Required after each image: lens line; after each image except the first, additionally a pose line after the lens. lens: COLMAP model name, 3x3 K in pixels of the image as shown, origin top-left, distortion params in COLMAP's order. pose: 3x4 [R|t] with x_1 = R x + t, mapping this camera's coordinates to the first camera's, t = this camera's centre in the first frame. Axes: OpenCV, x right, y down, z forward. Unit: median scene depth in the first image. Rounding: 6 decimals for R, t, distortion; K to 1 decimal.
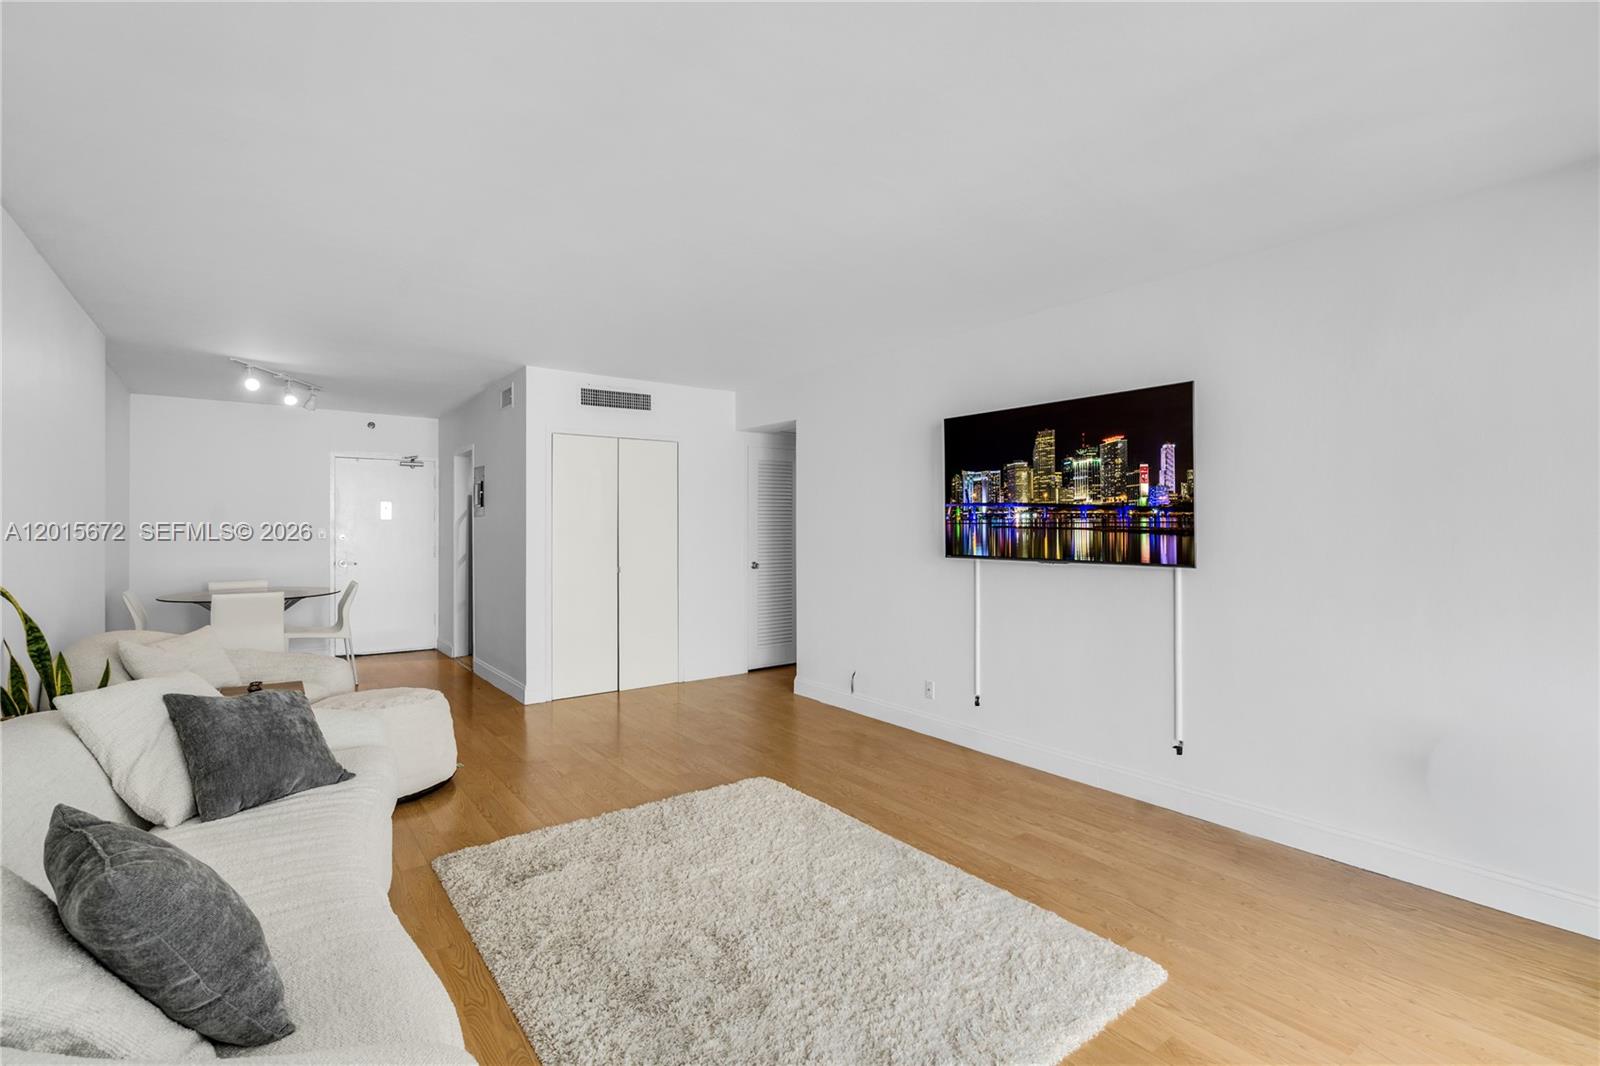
lens RADIAL K [[727.8, 0, 811.6], [0, 727.8, 526.5], [0, 0, 1]] dist [-0.001910, 0.001808]
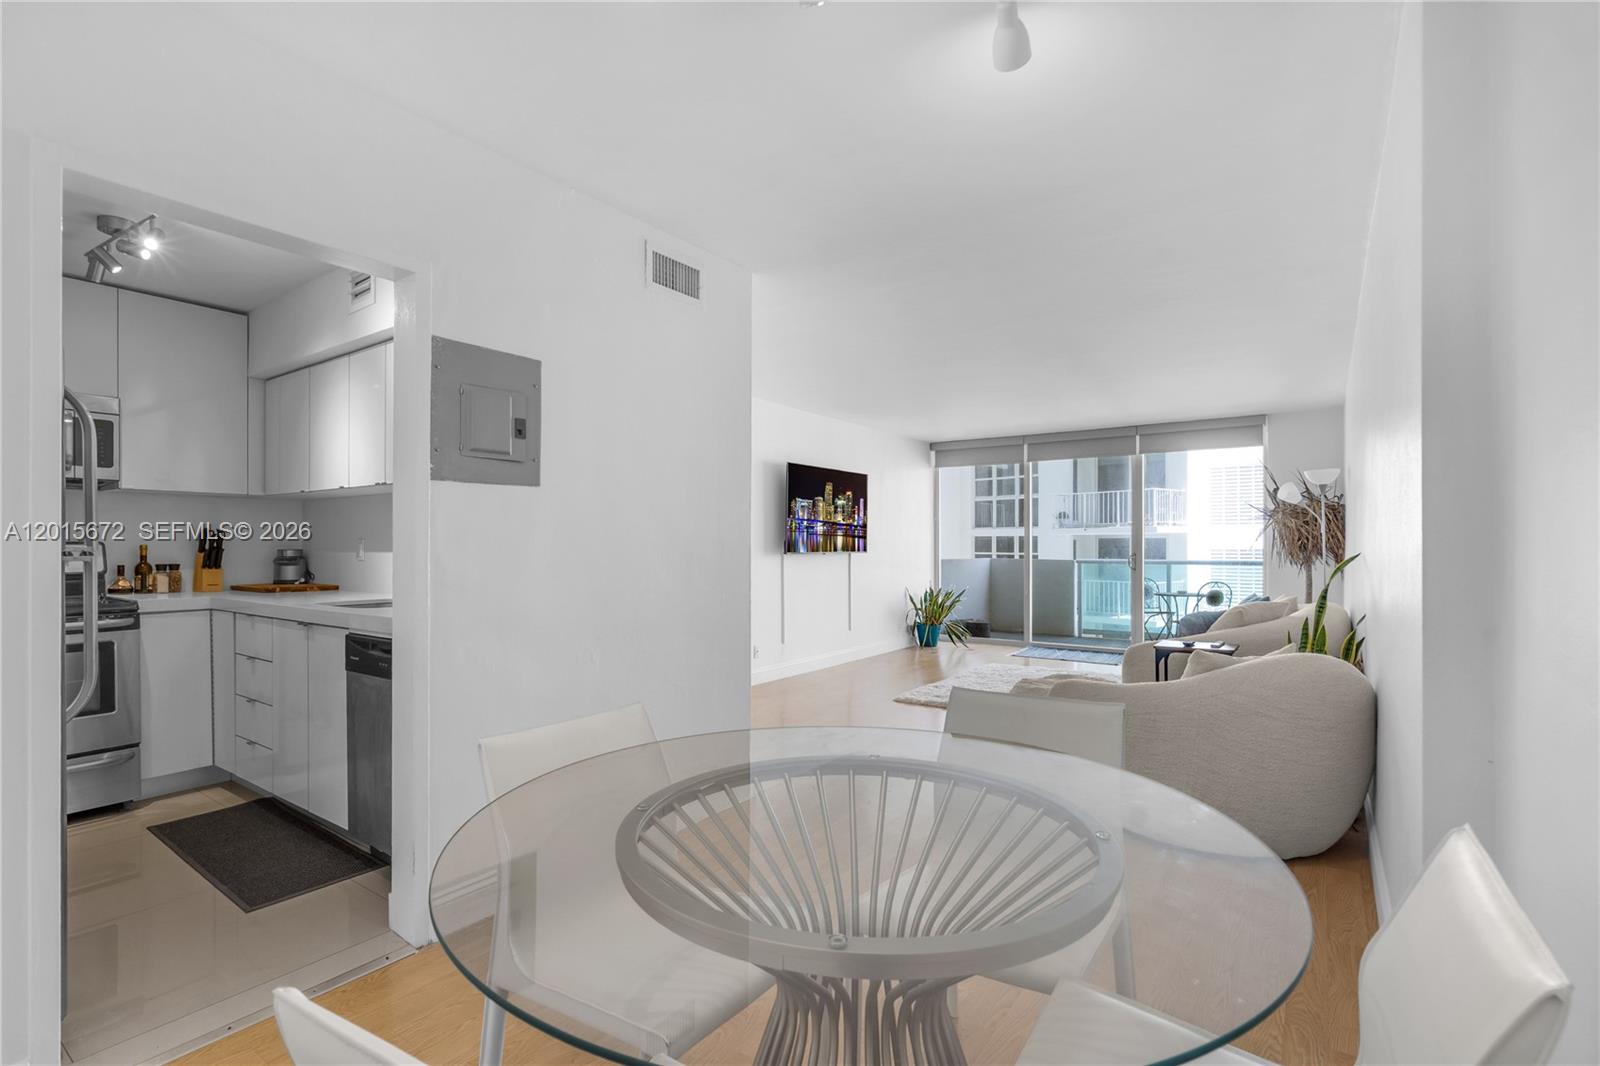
lens RADIAL K [[727.8, 0, 800.1], [0, 727.8, 545.4], [0, 0, 1]] dist [-0.001910, 0.001808]
pose [[-0.285123, -0.001205, 0.958490, -1.475715], [0.001115, 0.999998, 0.001589, 0.026885], [-0.958490, 0.001522, -0.285121, 1.641250]]
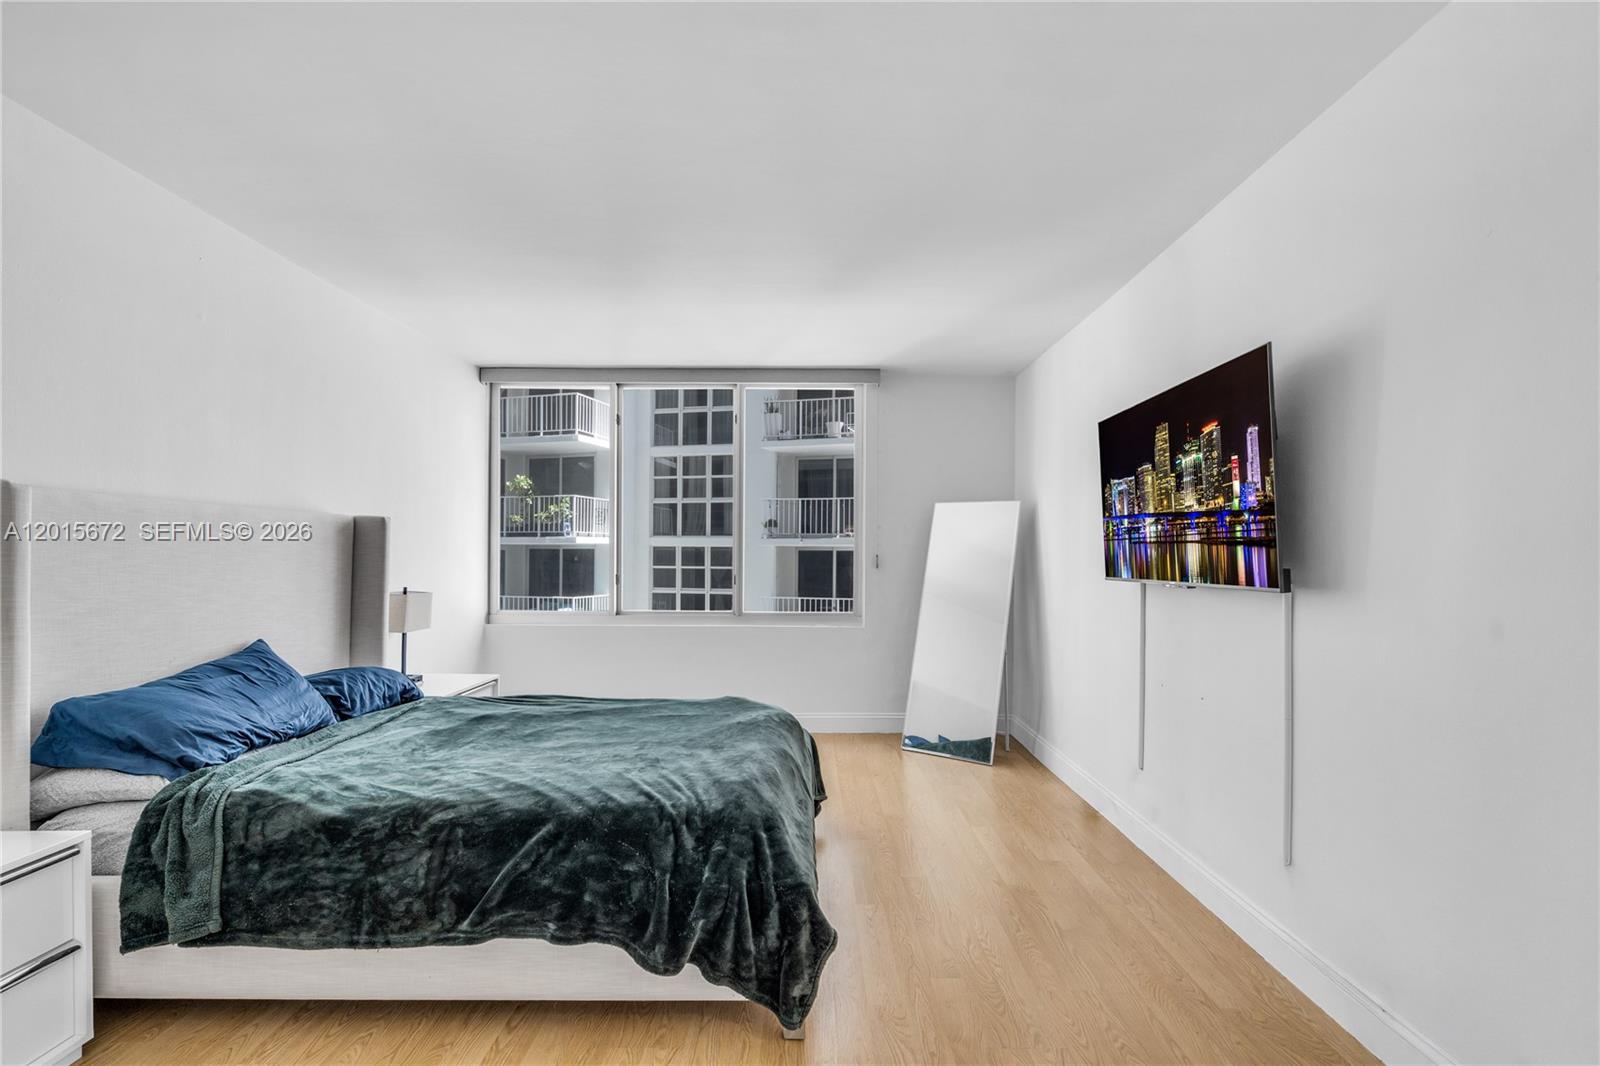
lens RADIAL K [[727.8, 0, 801.5], [0, 727.8, 541.2], [0, 0, 1]] dist [-0.001910, 0.001808]
pose [[0.773491, -0.036292, -0.632768, 0.536614], [0.025793, 0.999335, -0.025787, 0.011777], [0.633282, 0.003625, 0.773912, 0.102362]]
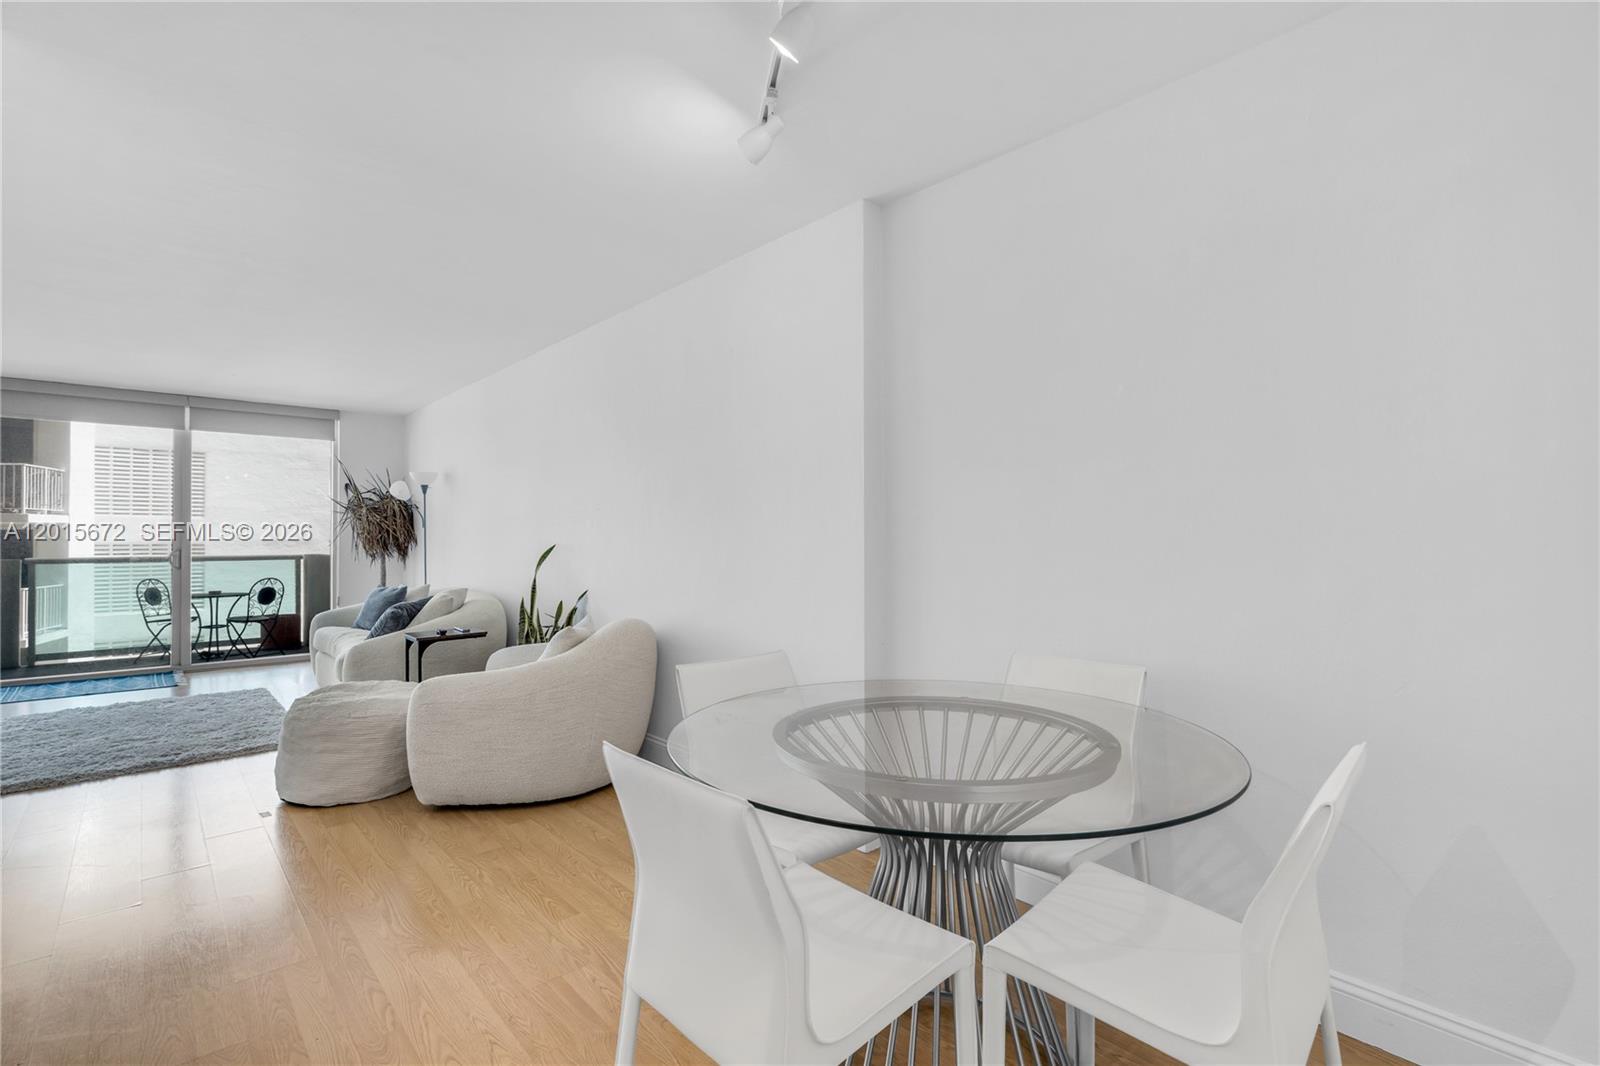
lens RADIAL K [[727.8, 0, 797.0], [0, 727.8, 530.2], [0, 0, 1]] dist [-0.001910, 0.001808]
pose [[-0.998041, -0.000861, -0.062563, -1.090601], [-0.000211, 0.999946, -0.010393, 0.027931], [0.062569, -0.010360, -0.997987, 1.950299]]
